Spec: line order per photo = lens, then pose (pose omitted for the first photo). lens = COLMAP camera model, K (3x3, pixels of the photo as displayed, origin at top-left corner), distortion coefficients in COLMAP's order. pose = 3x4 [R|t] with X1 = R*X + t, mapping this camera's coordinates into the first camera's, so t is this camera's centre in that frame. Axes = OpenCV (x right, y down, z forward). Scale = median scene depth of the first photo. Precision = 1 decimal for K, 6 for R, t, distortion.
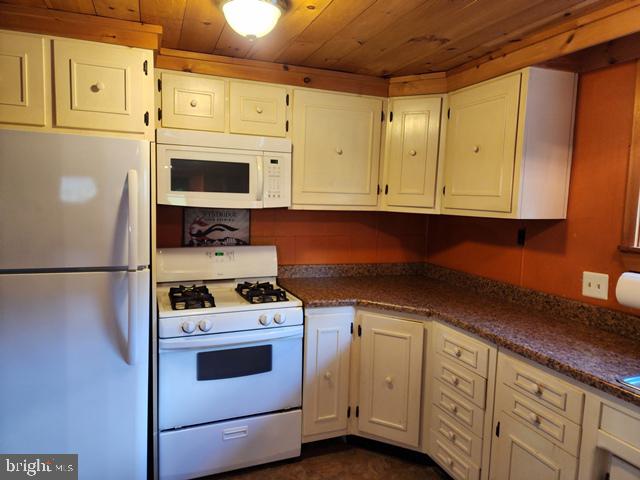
lens RADIAL K [[437.7, 0, 317.5], [0, 437.7, 238.8], [0, 0, 1]] dist [0.071379, -0.004109]
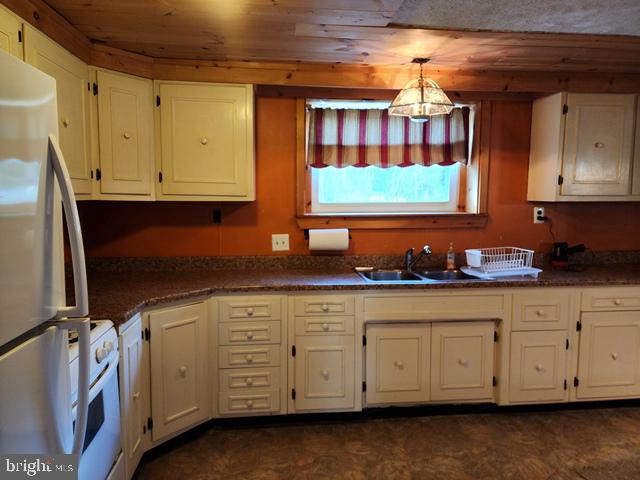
lens RADIAL K [[437.7, 0, 317.5], [0, 437.7, 238.8], [0, 0, 1]] dist [0.071379, -0.004109]
pose [[0.274215, -0.127466, 0.953183, -0.688323], [0.096259, 0.989837, 0.104675, -0.046852], [-0.956839, 0.063049, 0.283698, 0.426563]]
